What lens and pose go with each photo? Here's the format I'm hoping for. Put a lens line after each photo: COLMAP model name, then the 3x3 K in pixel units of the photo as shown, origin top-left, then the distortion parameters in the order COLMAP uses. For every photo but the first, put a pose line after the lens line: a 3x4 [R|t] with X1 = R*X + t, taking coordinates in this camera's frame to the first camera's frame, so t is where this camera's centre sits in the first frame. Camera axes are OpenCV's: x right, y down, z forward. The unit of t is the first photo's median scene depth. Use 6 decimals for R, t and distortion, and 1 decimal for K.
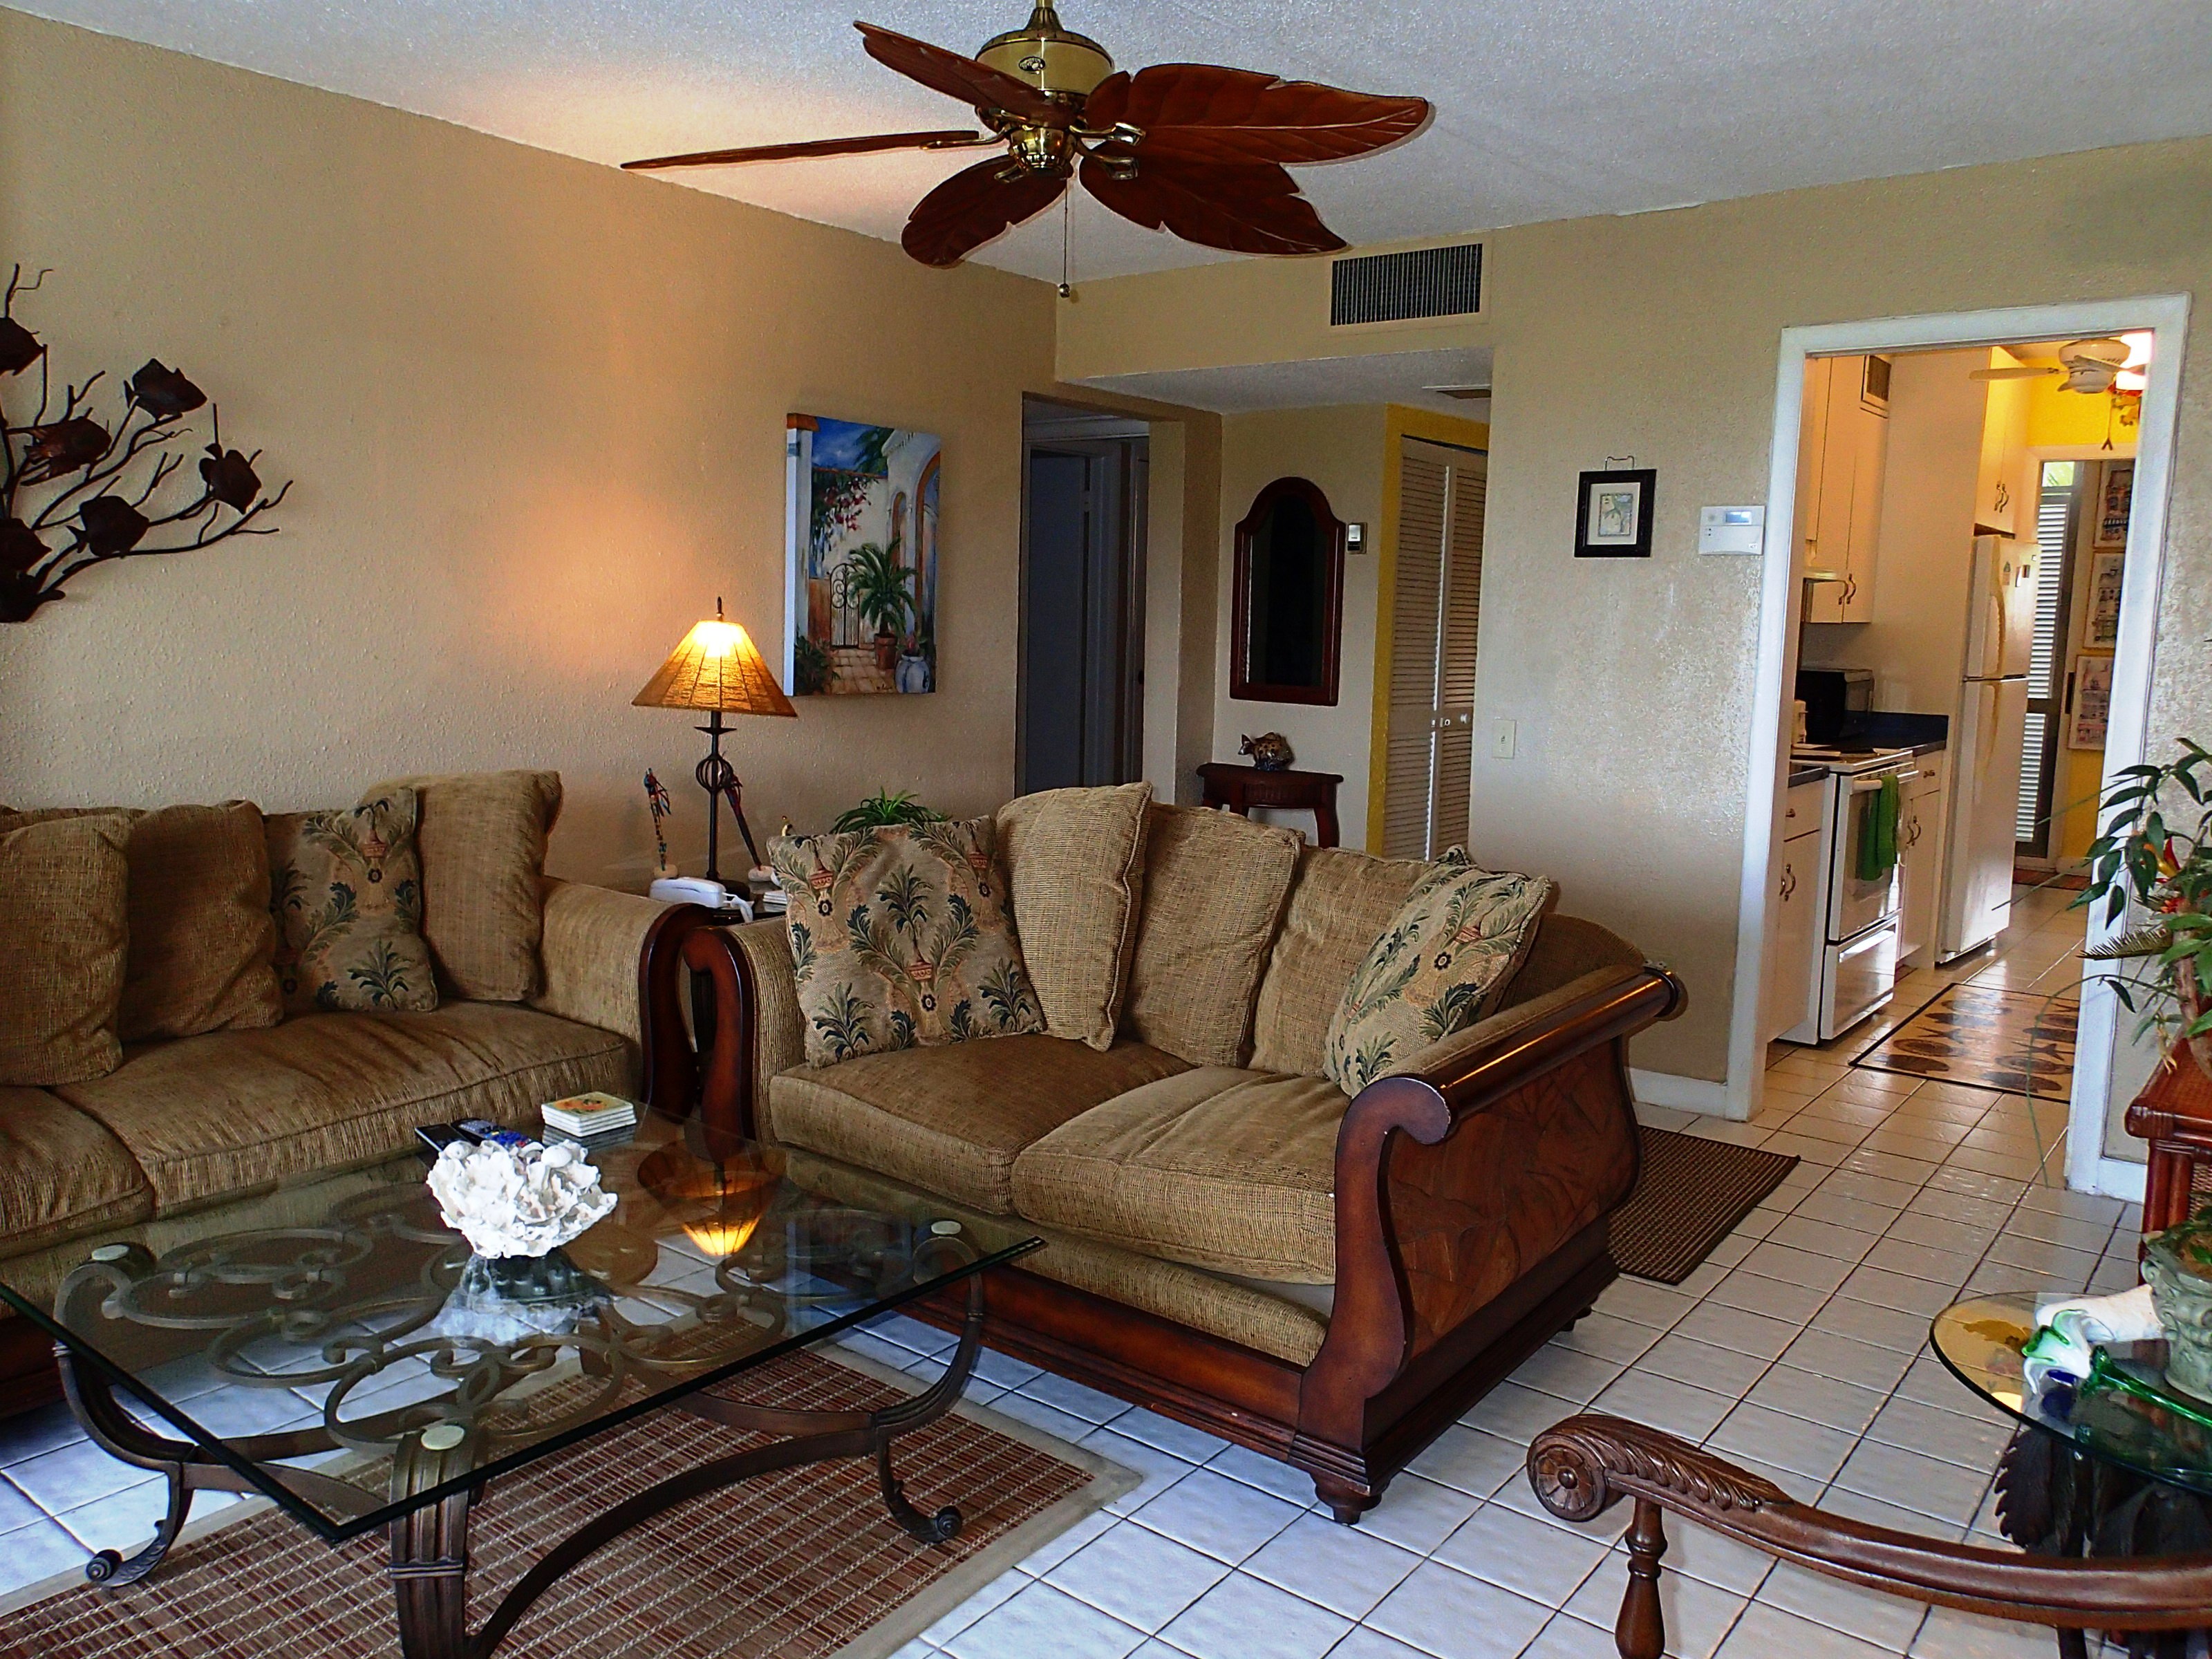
lens RADIAL K [[1667.3, 0, 1109.3], [0, 1667.3, 822.6], [0, 0, 1]] dist [0.003552, 0.002666]
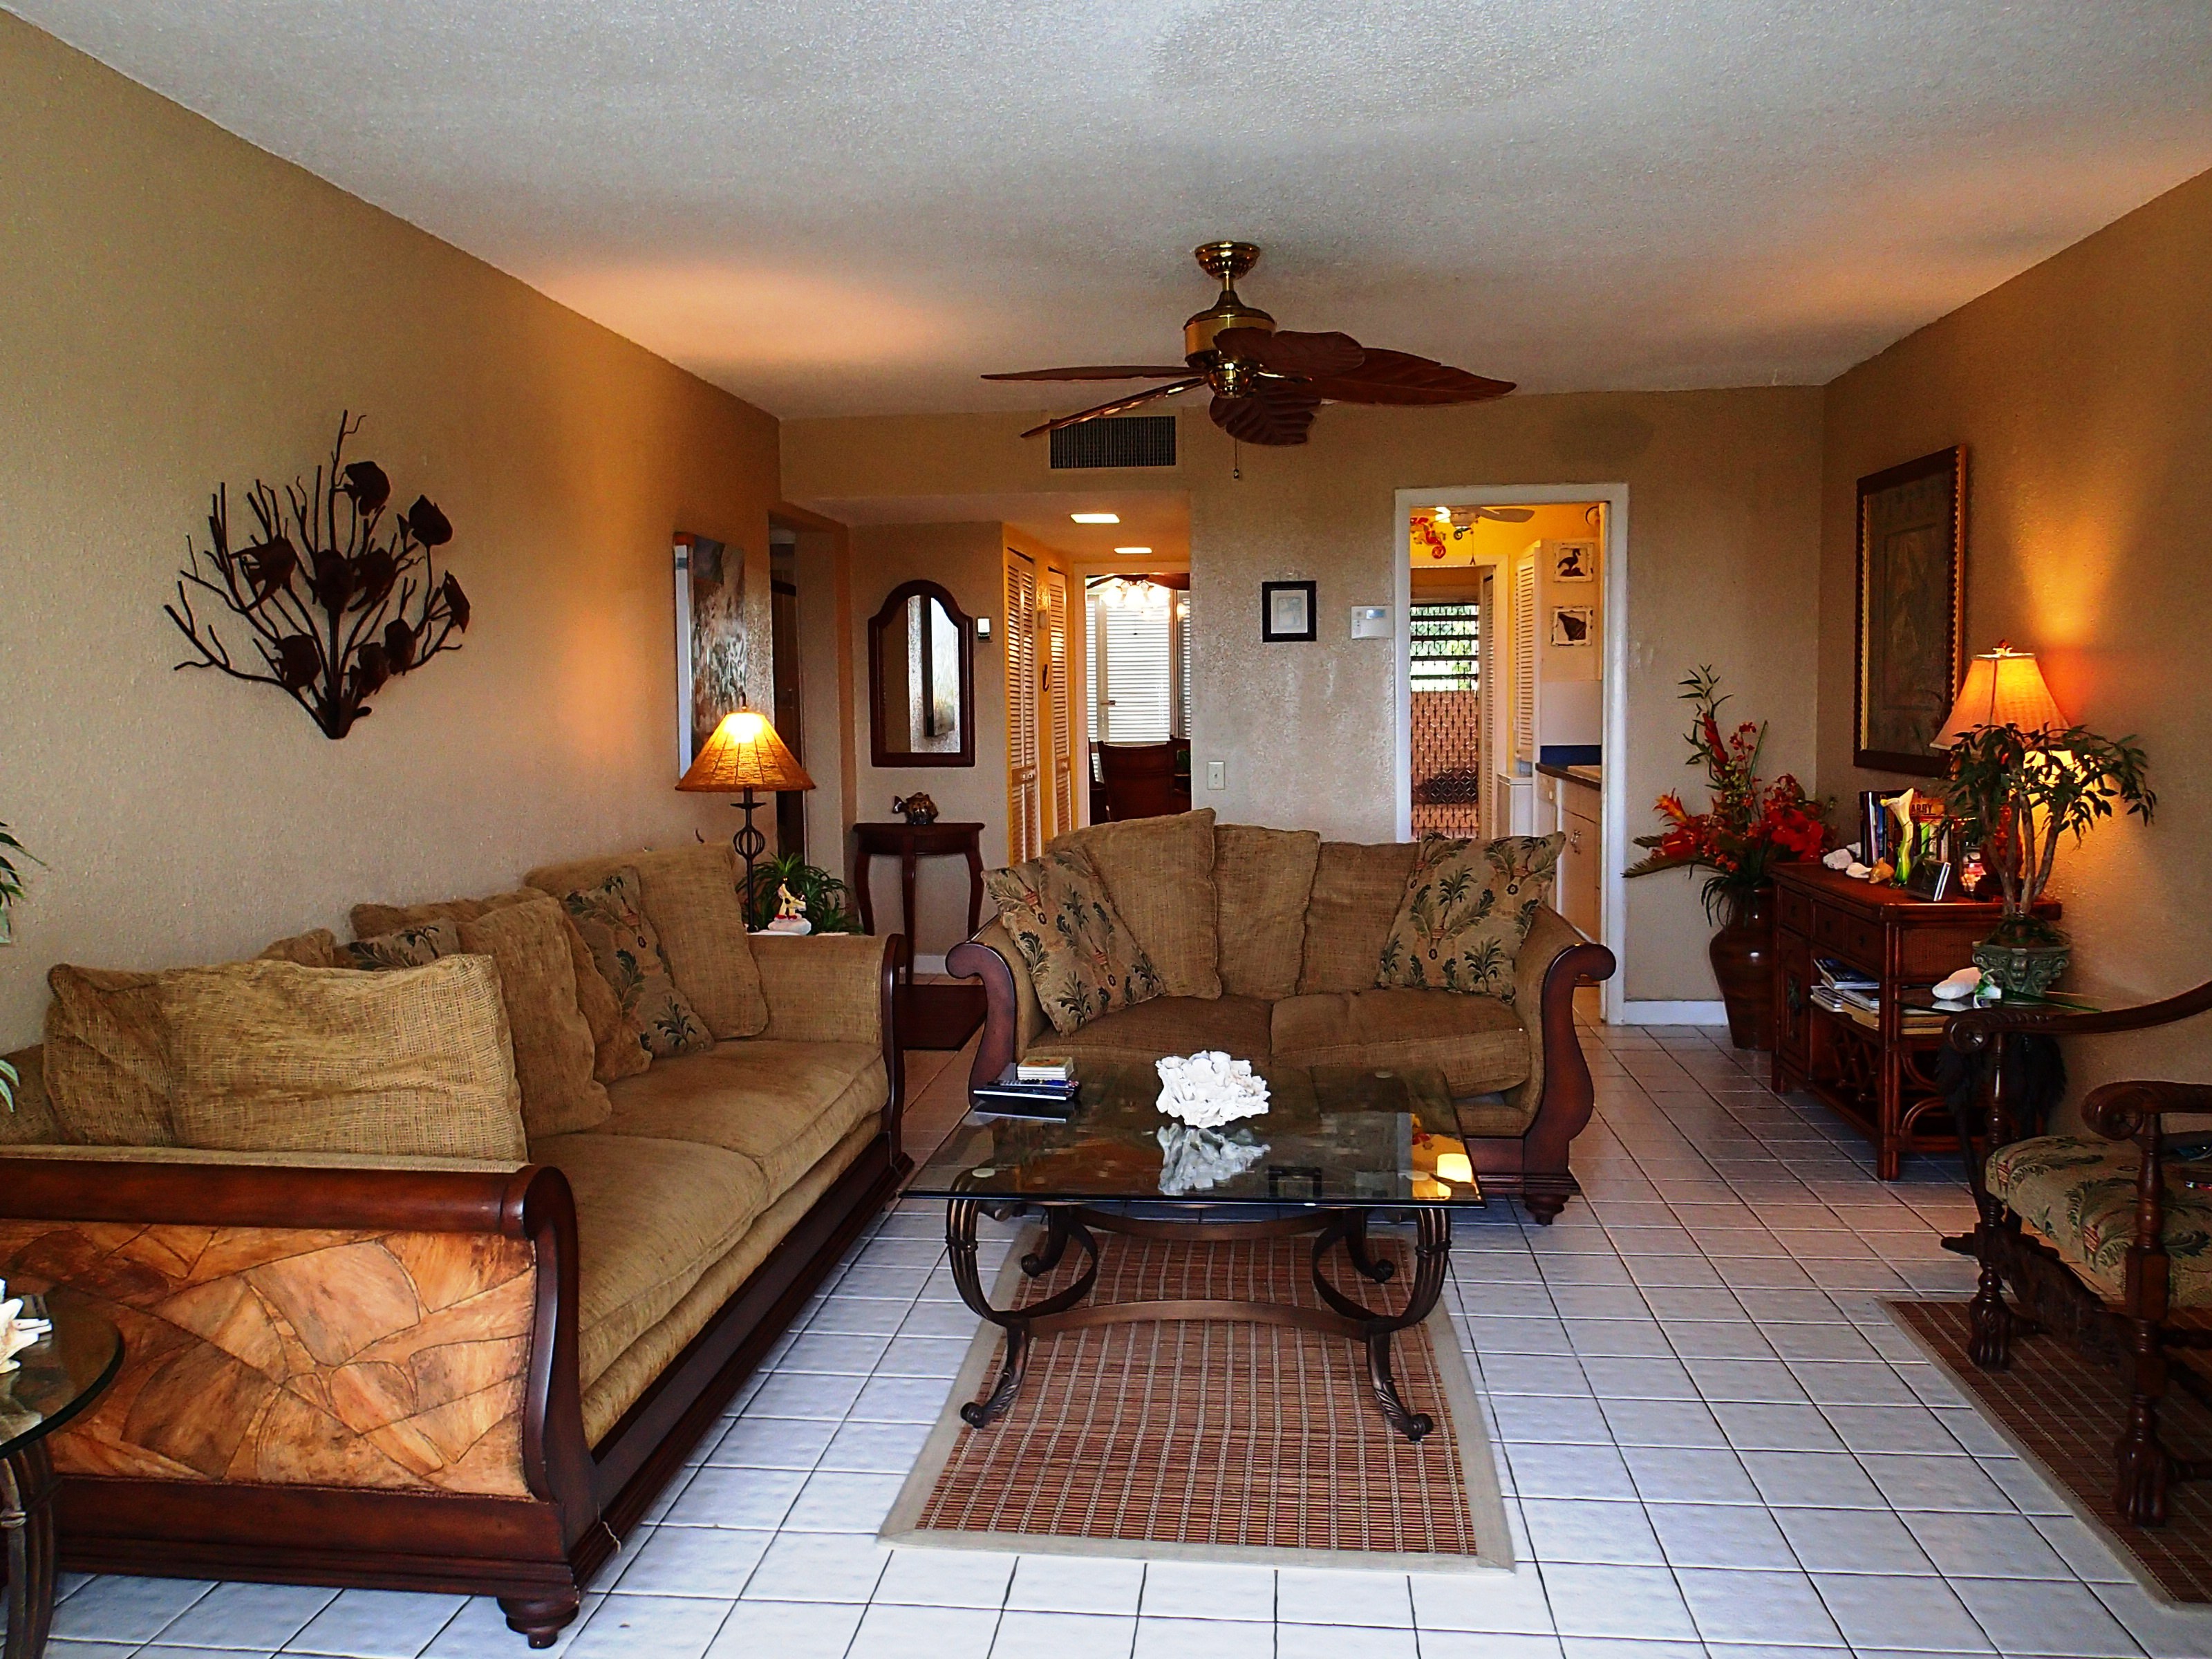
lens RADIAL K [[1667.3, 0, 1111.0], [0, 1667.3, 838.7], [0, 0, 1]] dist [0.003552, 0.002666]
pose [[0.845784, -0.084244, 0.526833, -0.602823], [0.103255, 0.994632, -0.006719, 0.001654], [-0.523439, 0.060081, 0.849942, -0.121434]]
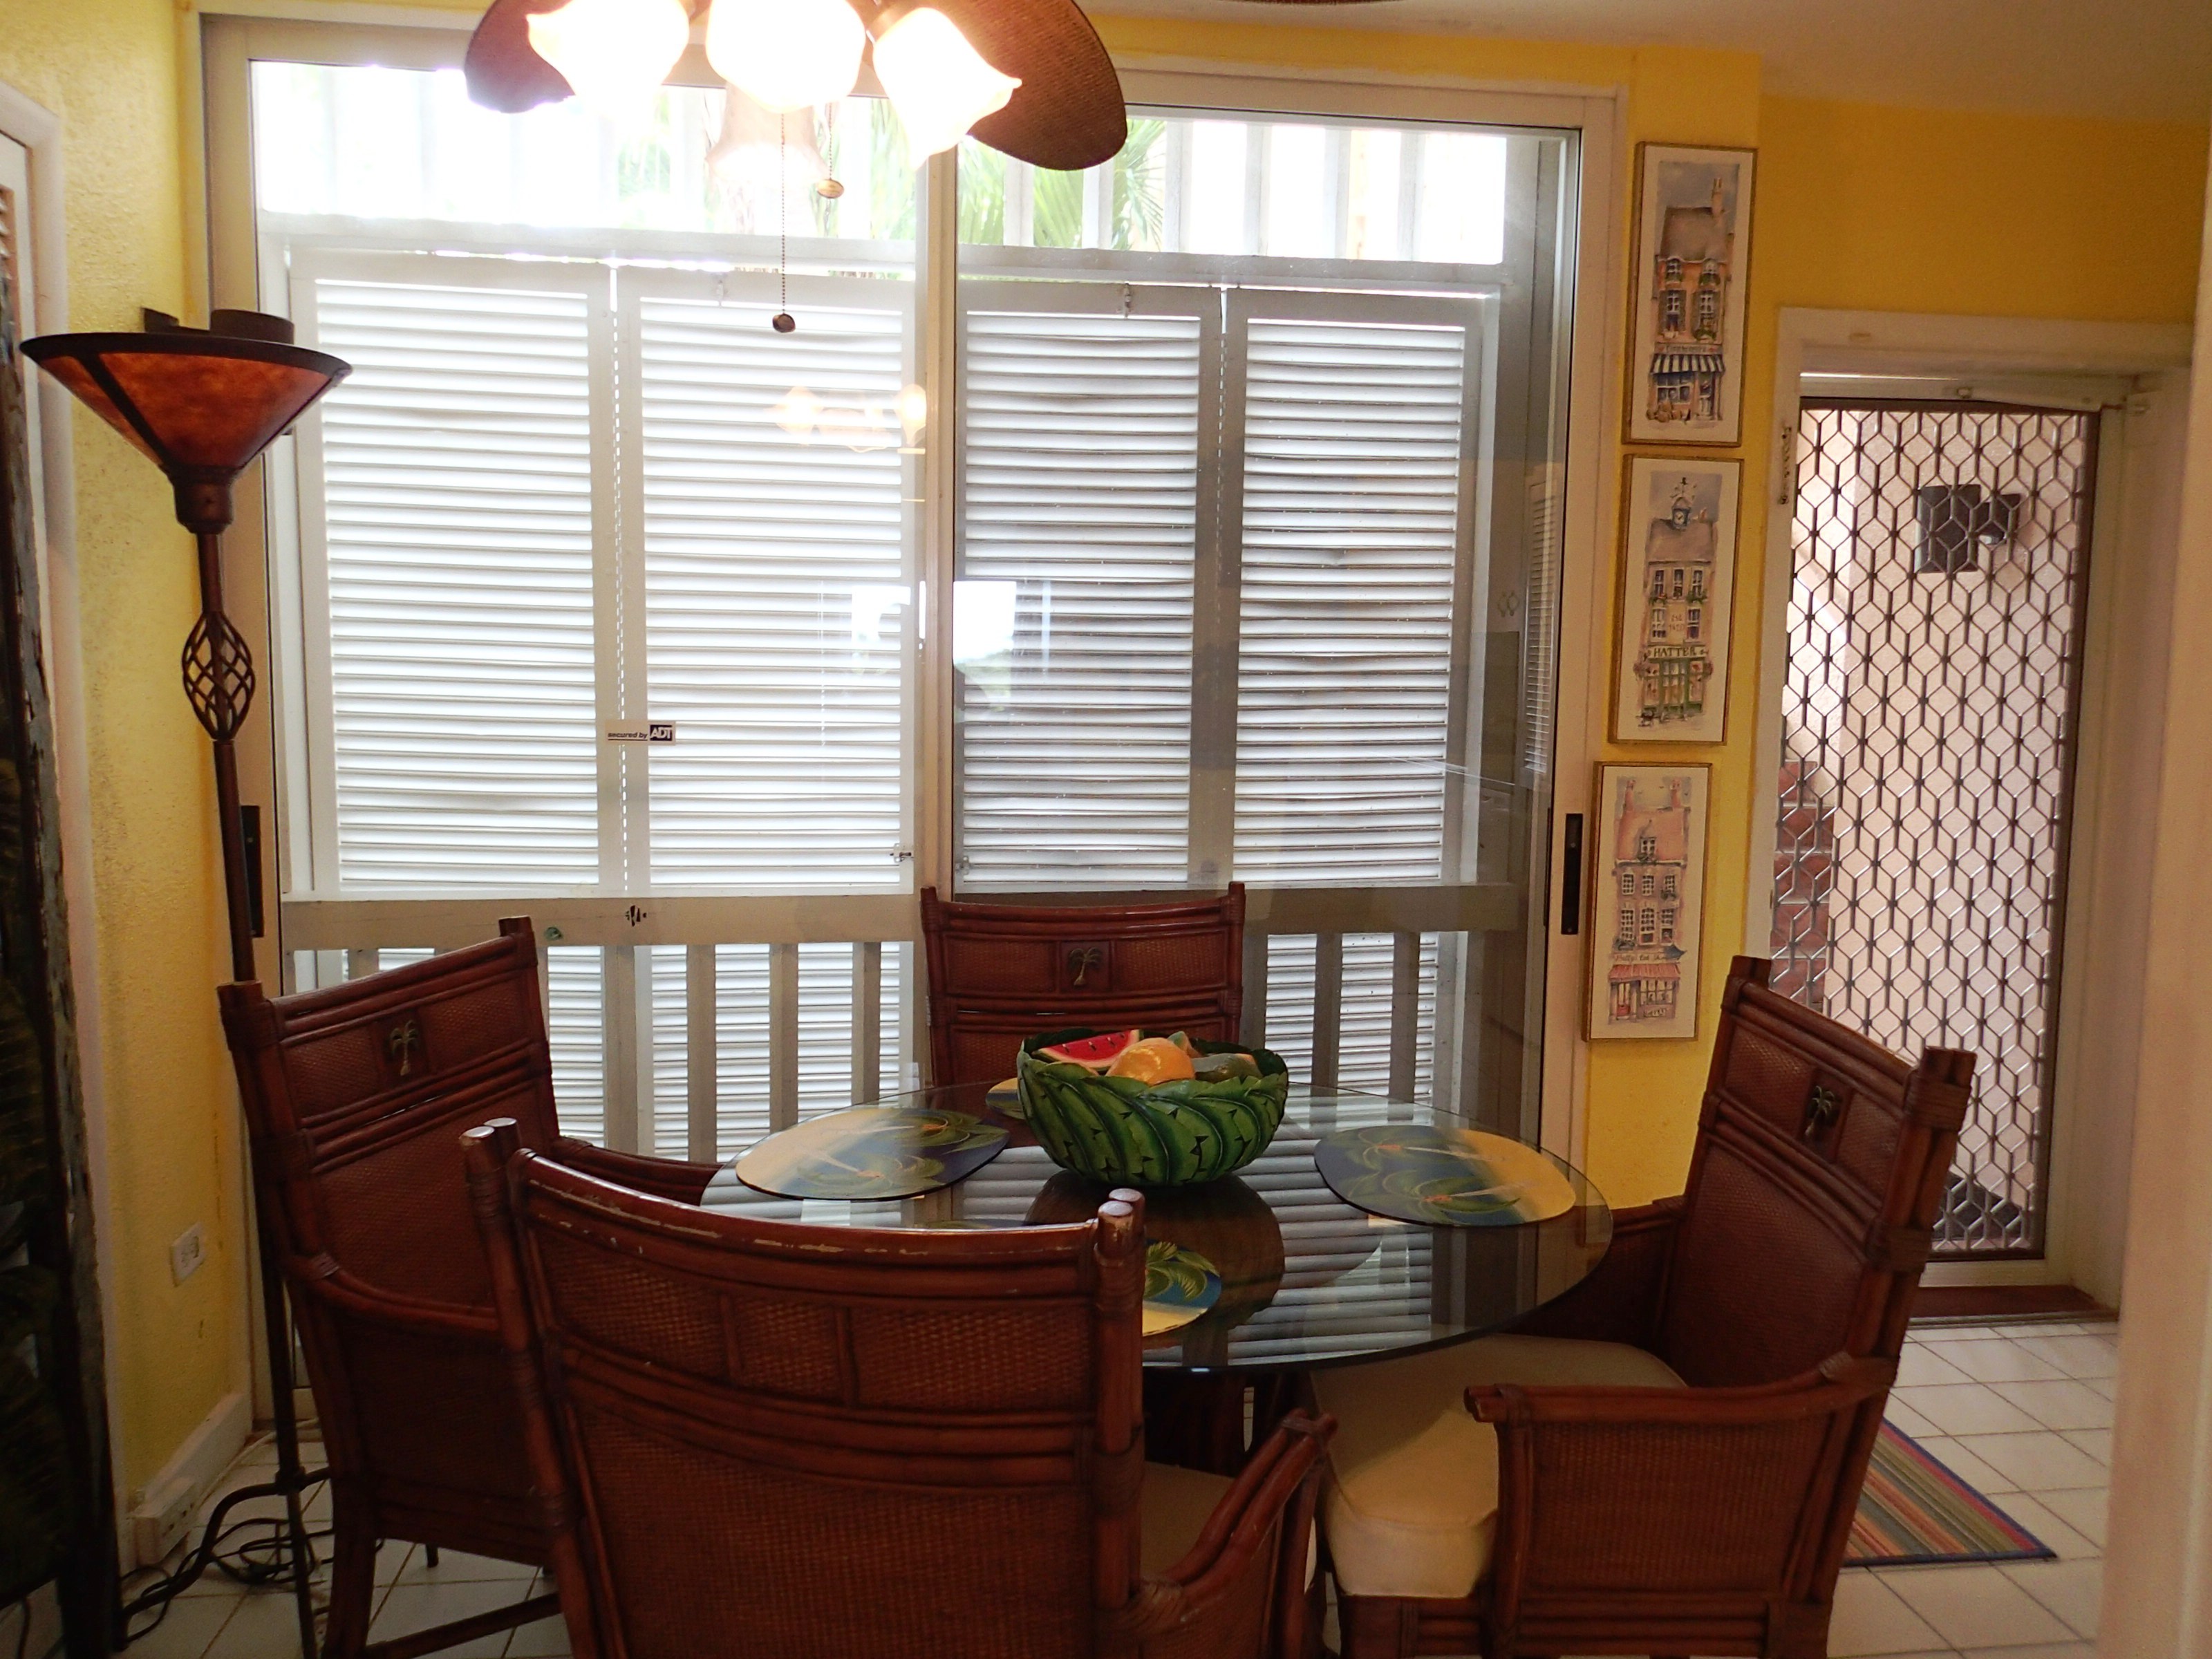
lens RADIAL K [[1667.3, 0, 1106.6], [0, 1667.3, 827.5], [0, 0, 1]] dist [0.003552, 0.002666]
pose [[0.708639, -0.086303, 0.700274, 0.241707], [0.094820, 0.995137, 0.026689, -0.093226], [-0.699171, 0.047487, 0.713375, 0.731335]]
